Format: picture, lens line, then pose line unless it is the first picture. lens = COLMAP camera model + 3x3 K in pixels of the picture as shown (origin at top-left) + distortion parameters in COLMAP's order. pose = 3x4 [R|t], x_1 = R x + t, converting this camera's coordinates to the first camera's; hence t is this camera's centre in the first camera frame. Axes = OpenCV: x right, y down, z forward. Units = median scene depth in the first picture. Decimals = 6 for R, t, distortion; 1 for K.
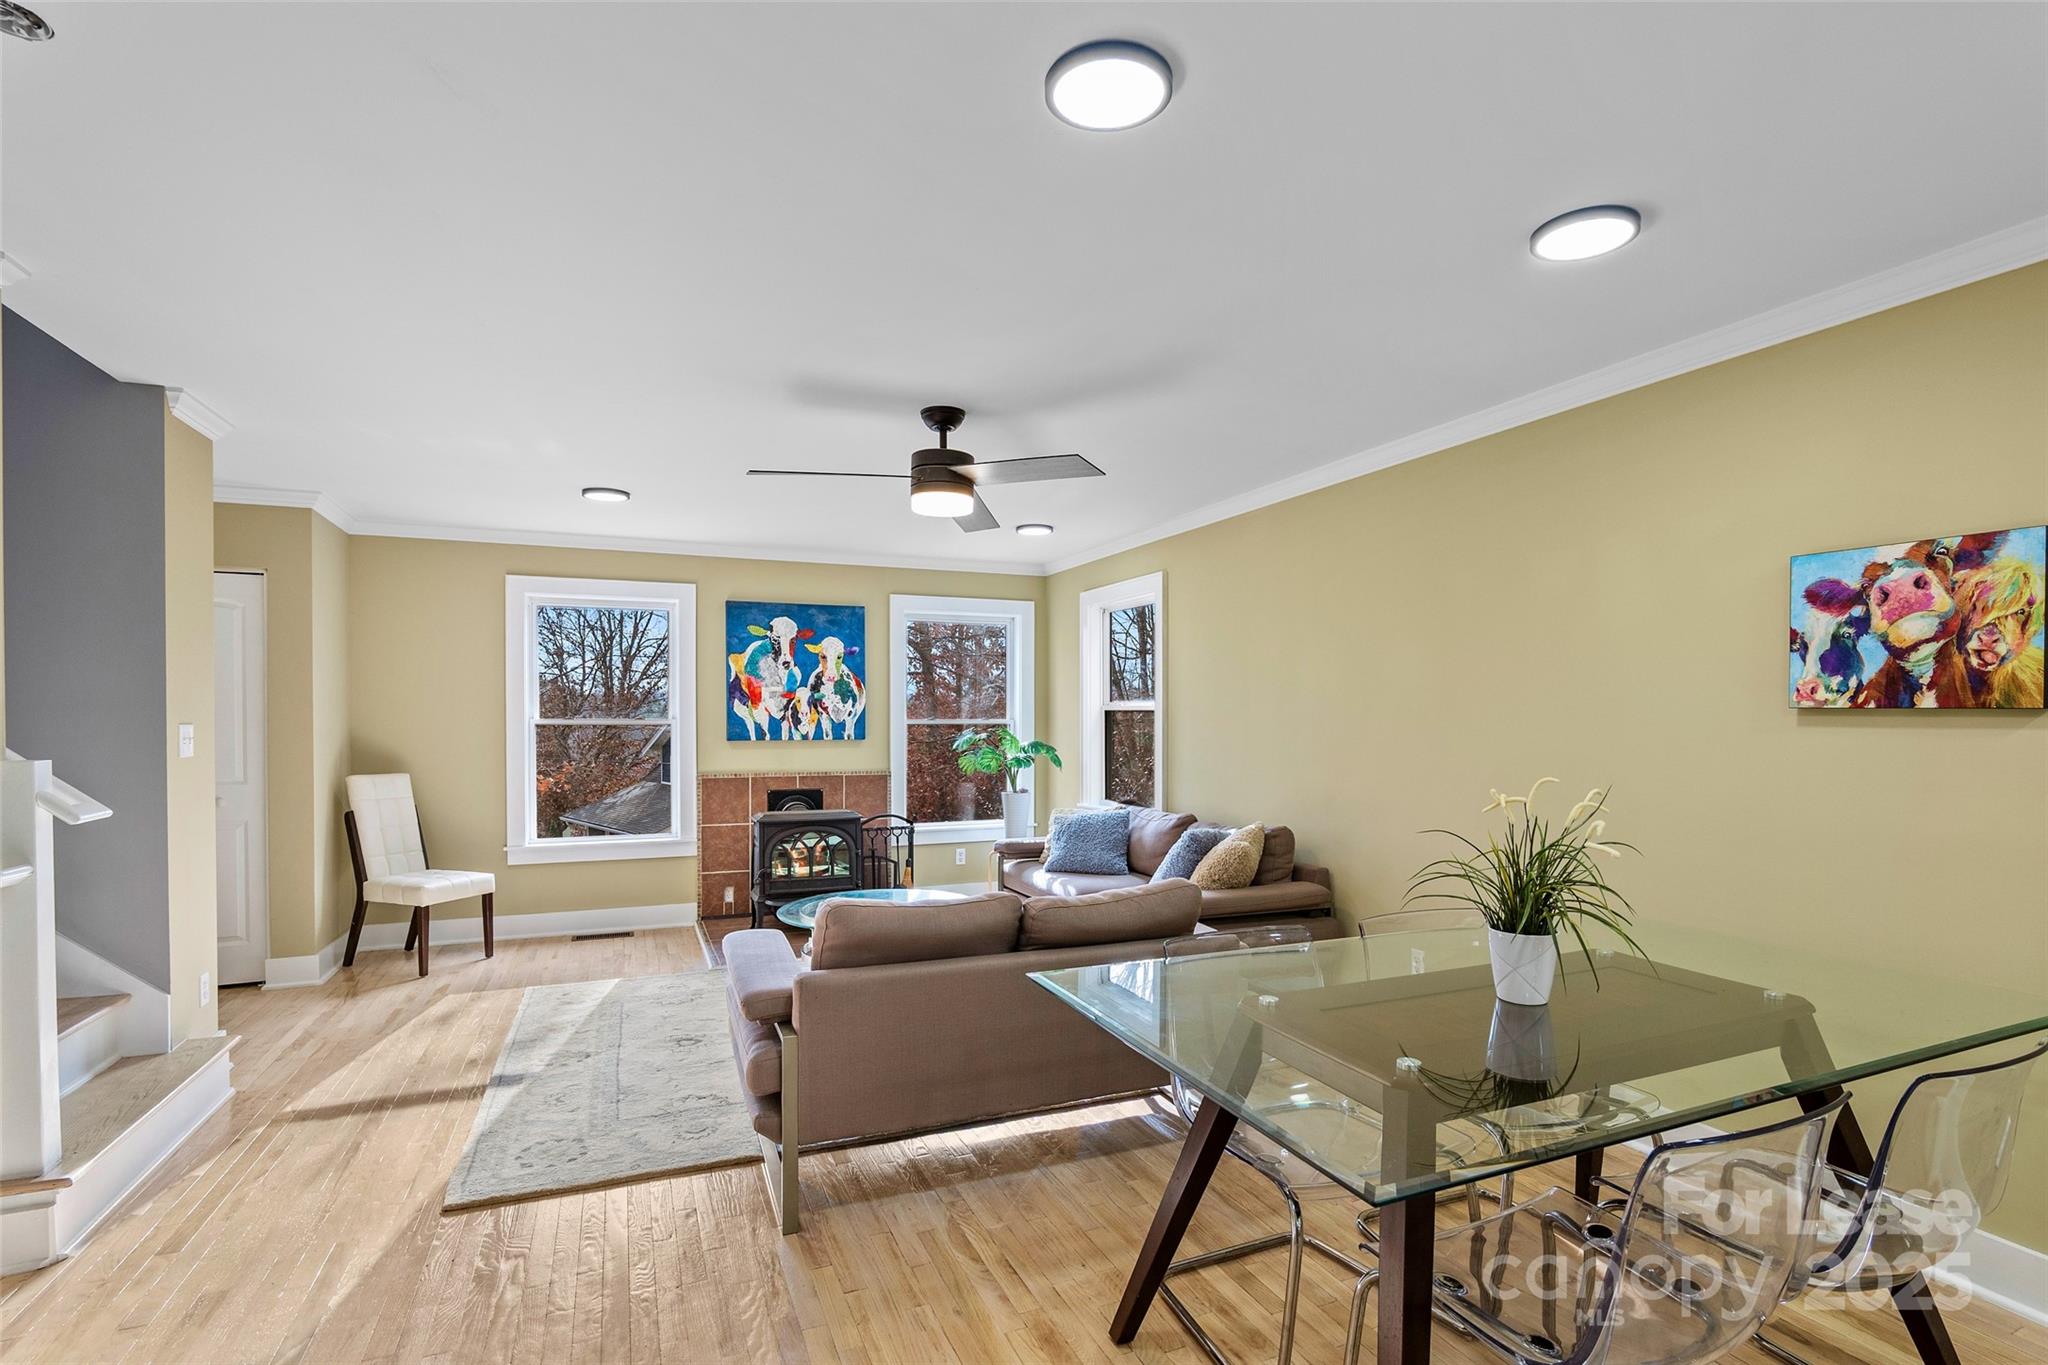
lens RADIAL K [[950.2, 0, 1021.0], [0, 950.2, 719.7], [0, 0, 1]] dist [-0.019702, 0.006411]
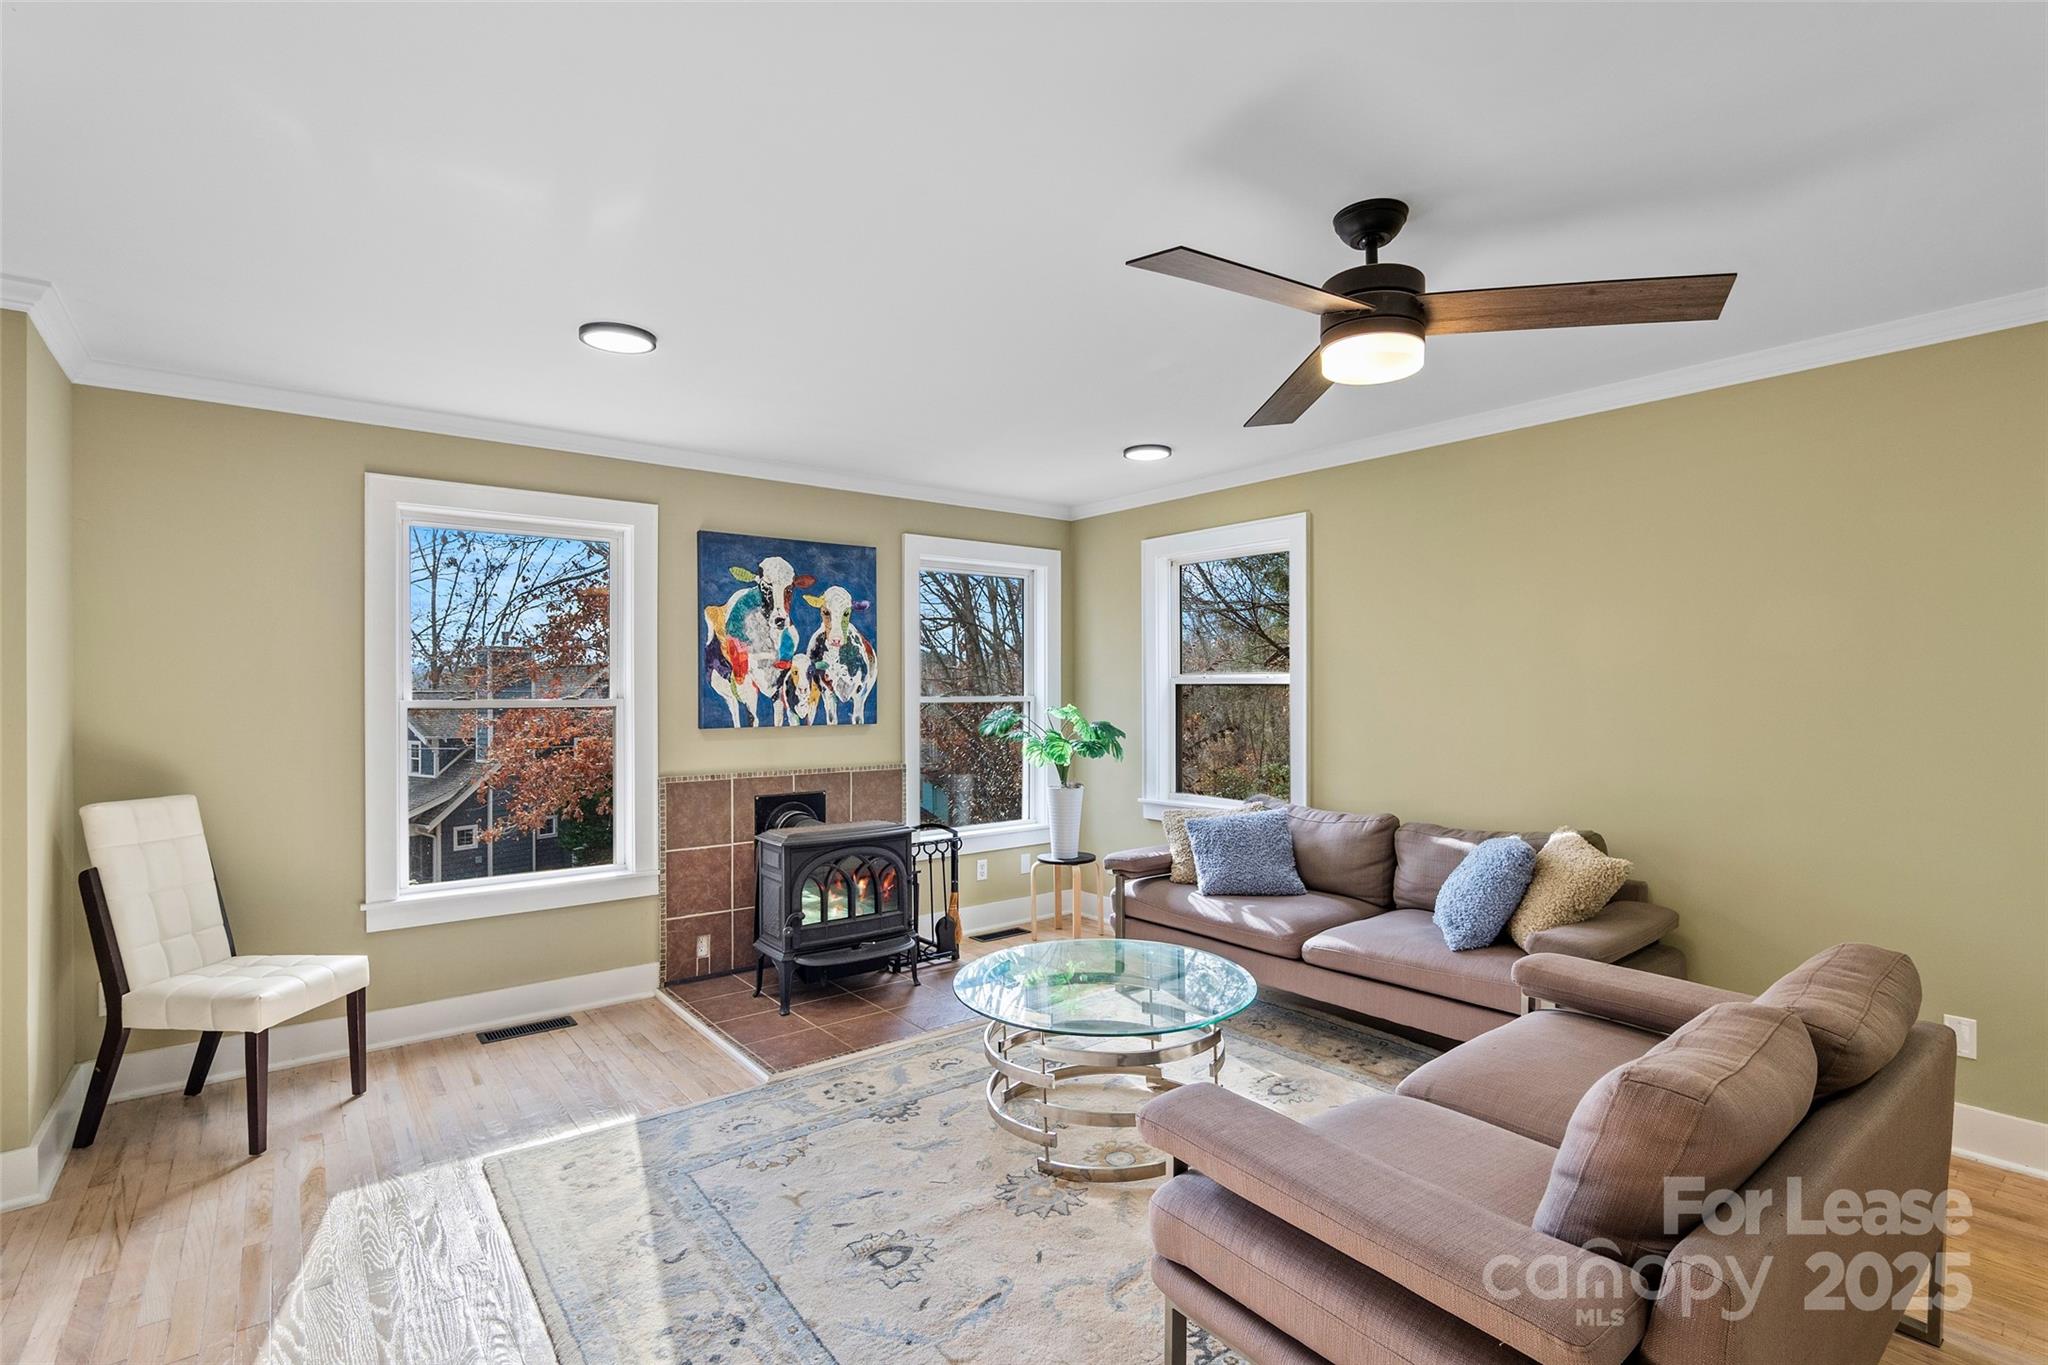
lens RADIAL K [[950.2, 0, 1031.5], [0, 950.2, 679.7], [0, 0, 1]] dist [-0.019702, 0.006411]
pose [[0.964332, -0.002837, 0.264681, -0.309094], [0.006542, 0.999893, -0.013118, -0.004099], [-0.264616, 0.014381, 0.964247, 0.302157]]
